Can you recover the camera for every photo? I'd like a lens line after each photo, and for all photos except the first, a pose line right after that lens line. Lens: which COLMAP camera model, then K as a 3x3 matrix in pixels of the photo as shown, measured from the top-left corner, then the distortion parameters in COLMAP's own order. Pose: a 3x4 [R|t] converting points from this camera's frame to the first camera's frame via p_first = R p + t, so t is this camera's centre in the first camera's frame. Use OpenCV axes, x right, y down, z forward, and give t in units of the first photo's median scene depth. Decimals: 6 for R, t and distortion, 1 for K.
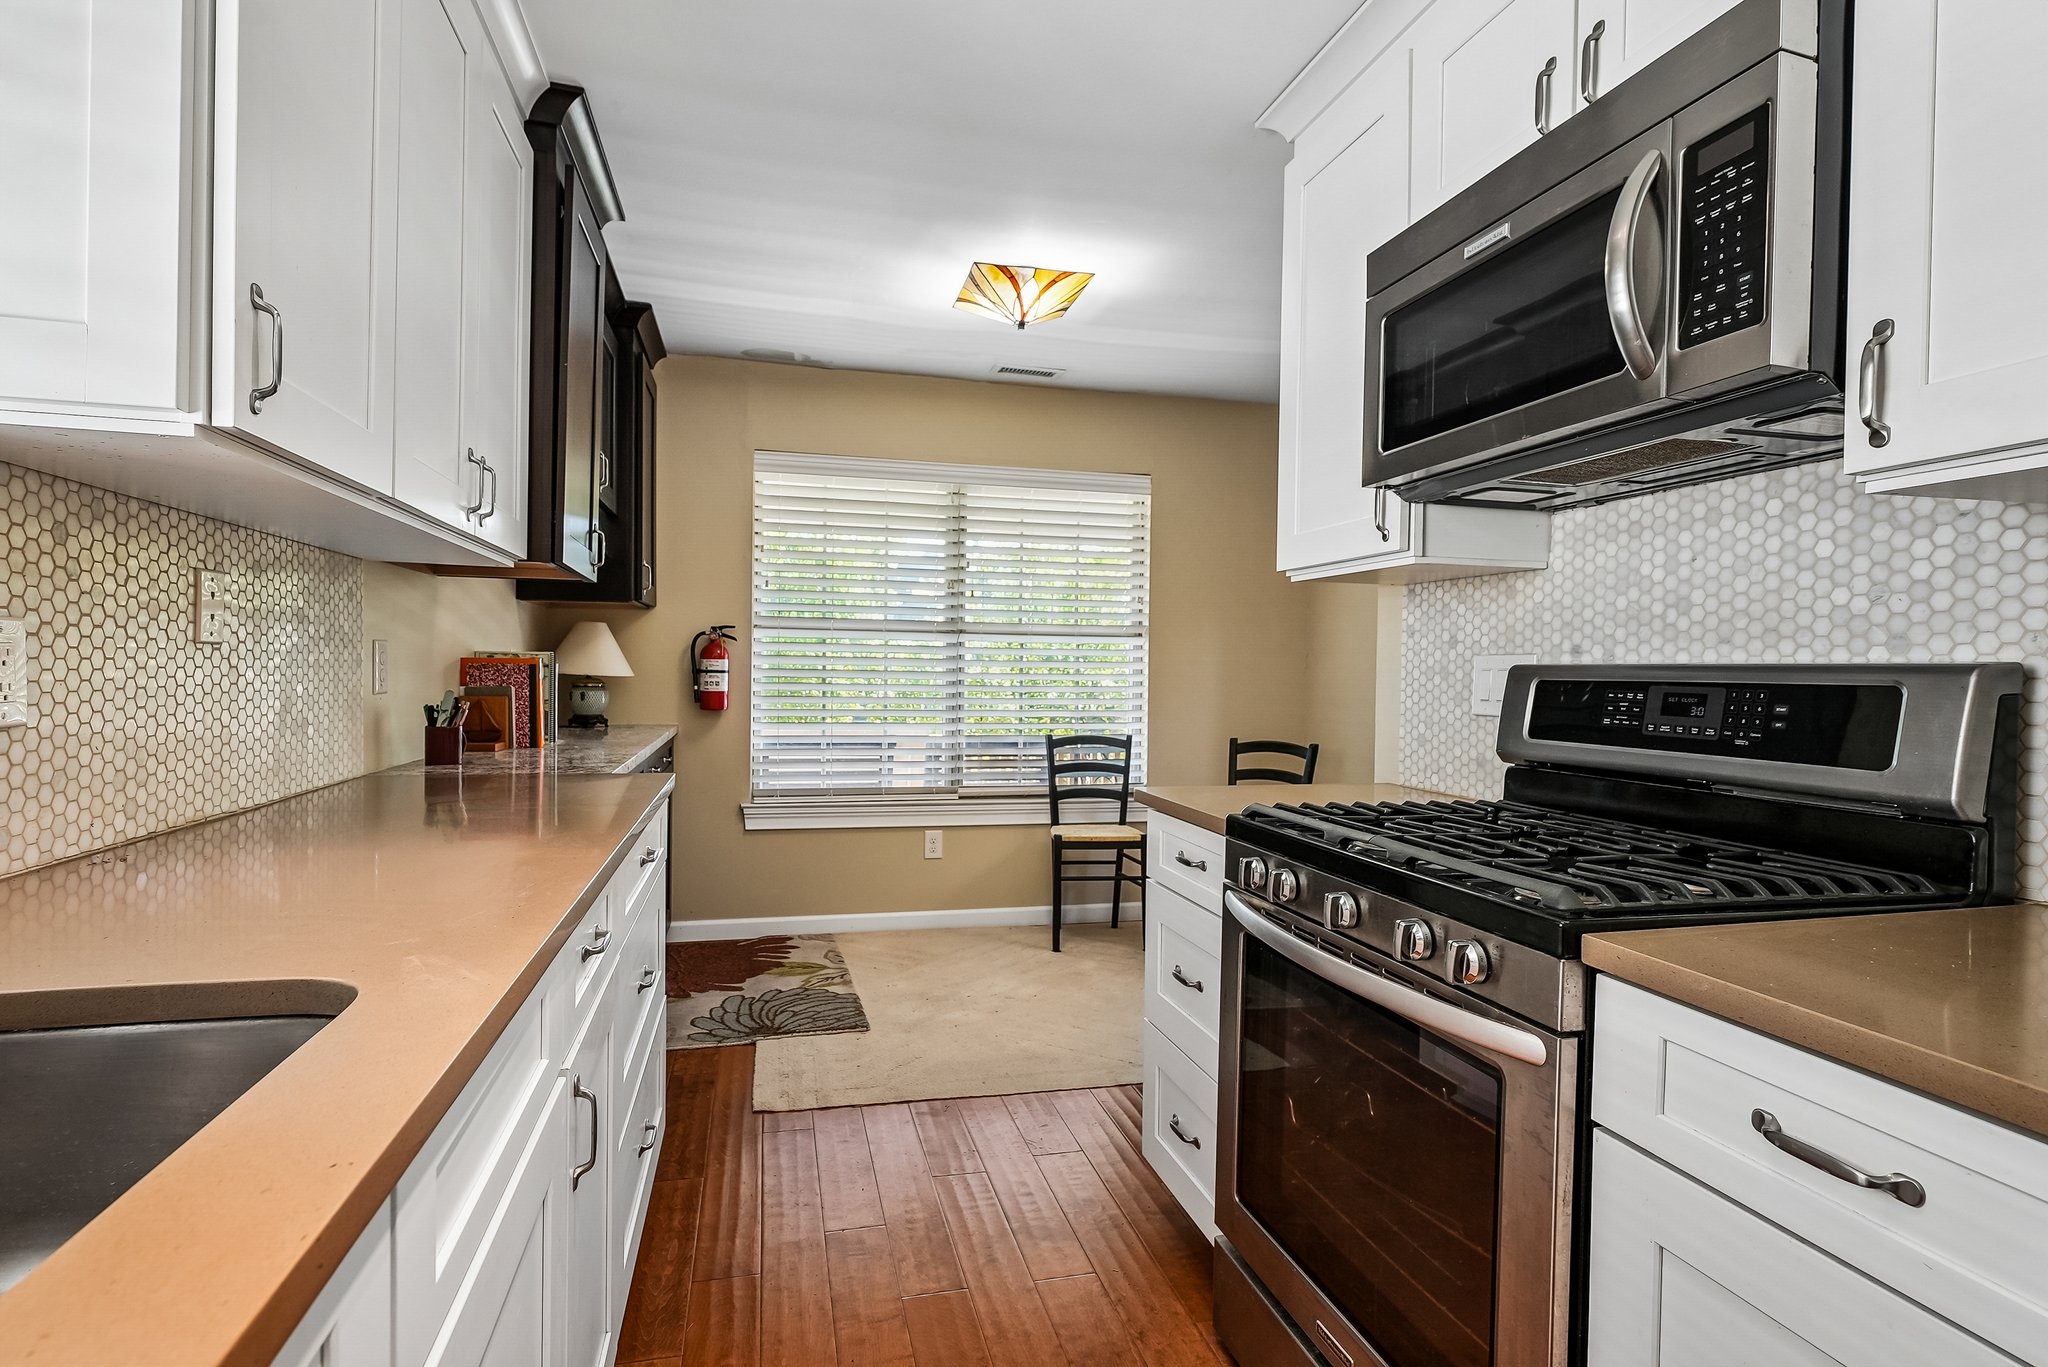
lens RADIAL K [[1035.7, 0, 1011.1], [0, 1035.7, 688.2], [0, 0, 1]] dist [-0.002605, 0.001834]
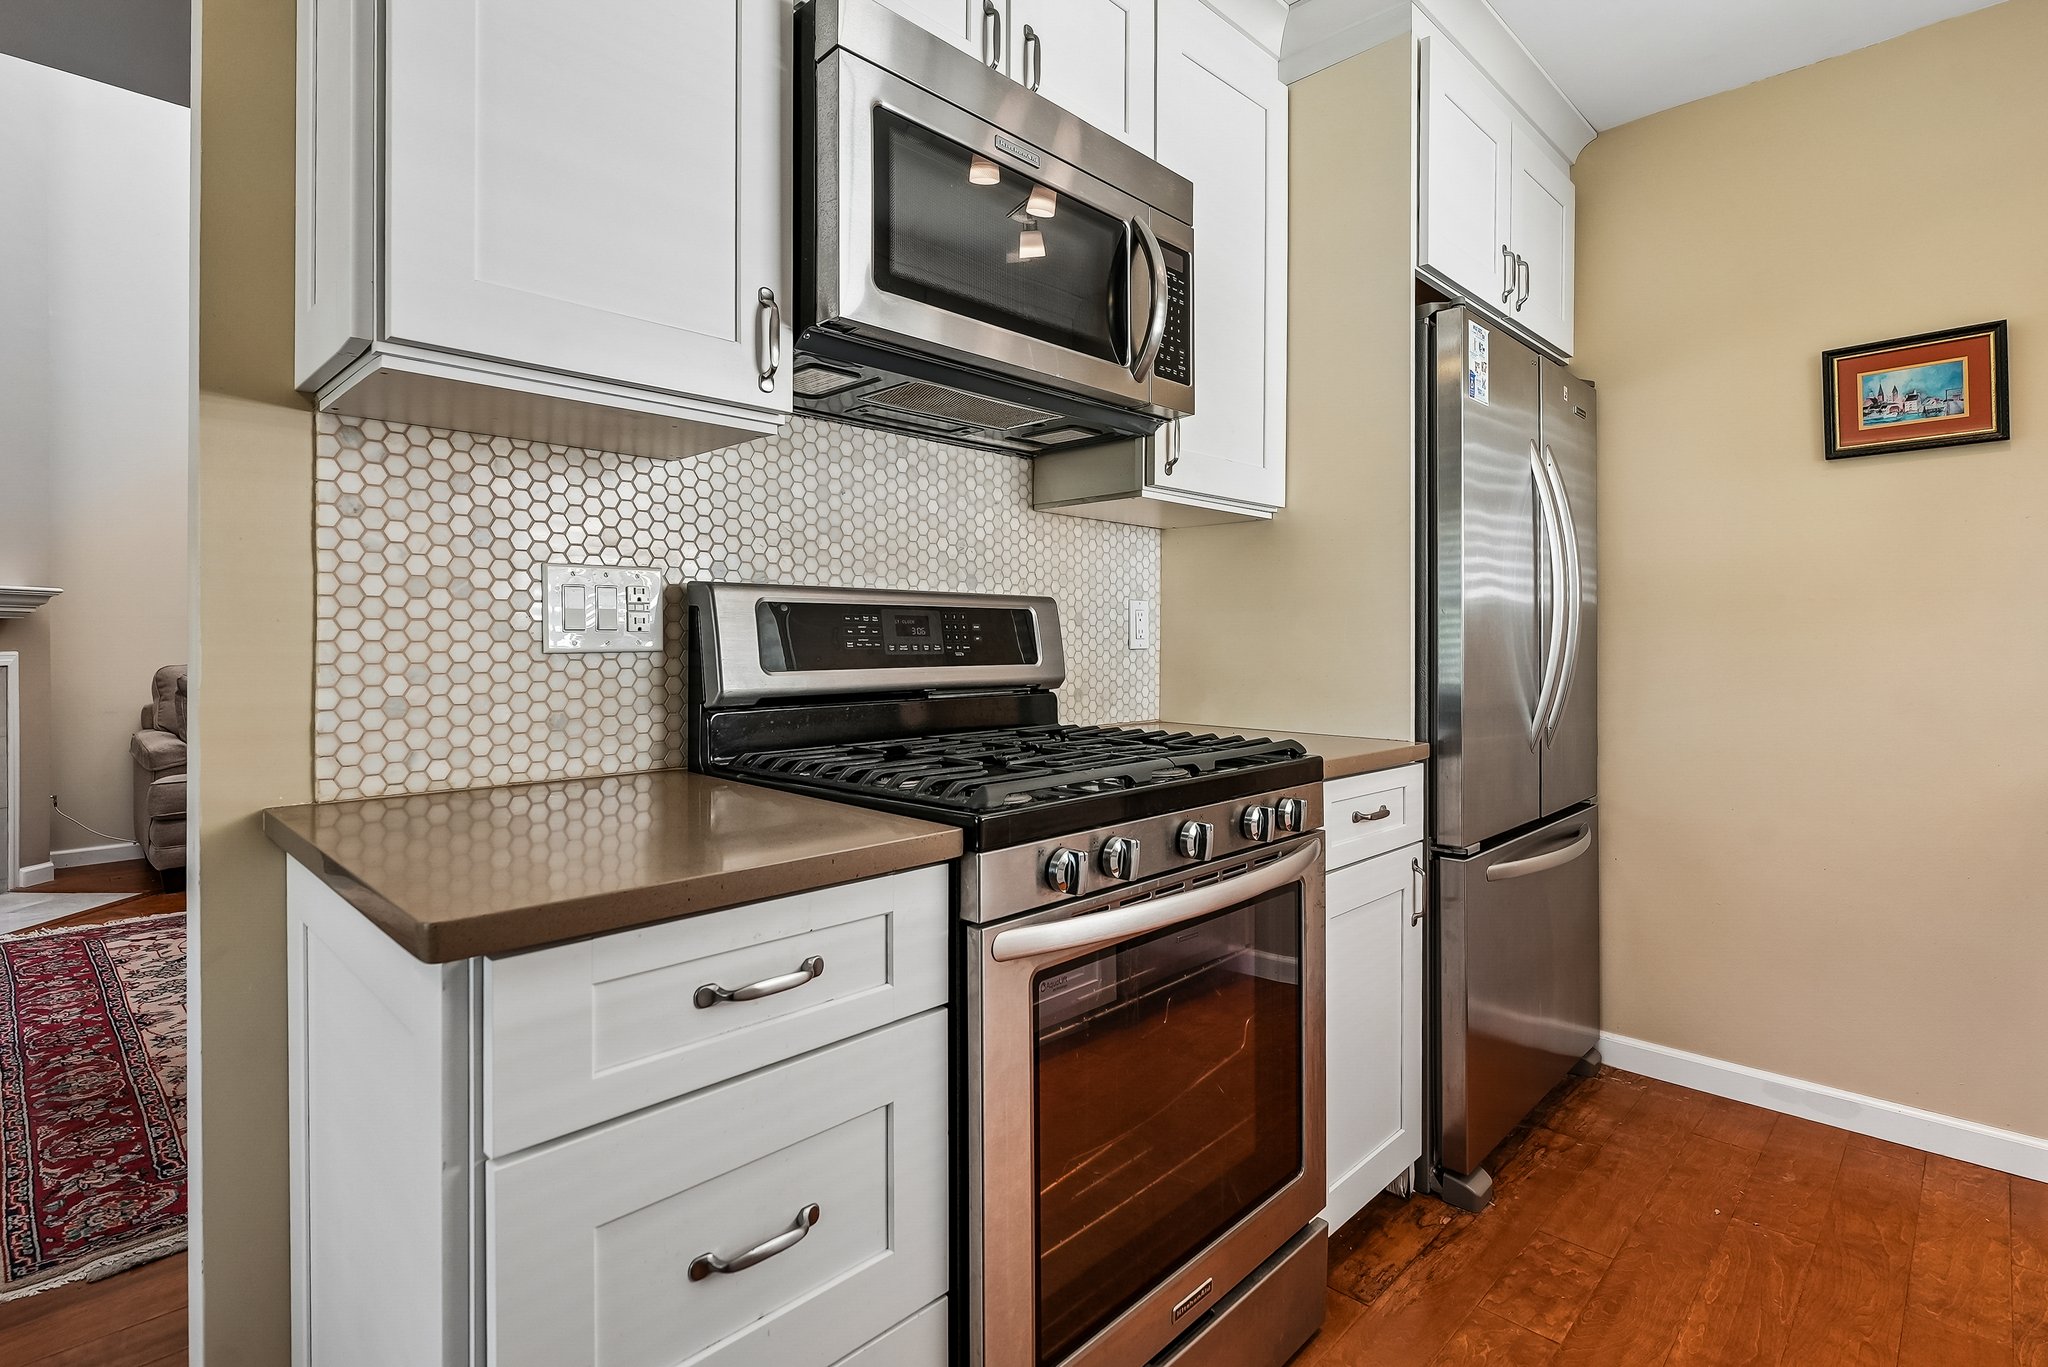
lens RADIAL K [[1035.7, 0, 973.3], [0, 1035.7, 636.0], [0, 0, 1]] dist [-0.002605, 0.001834]
pose [[-0.530856, -0.014468, 0.847338, -0.301711], [0.006392, 0.999757, 0.021075, 0.003244], [-0.847438, 0.016604, -0.530635, 1.323224]]
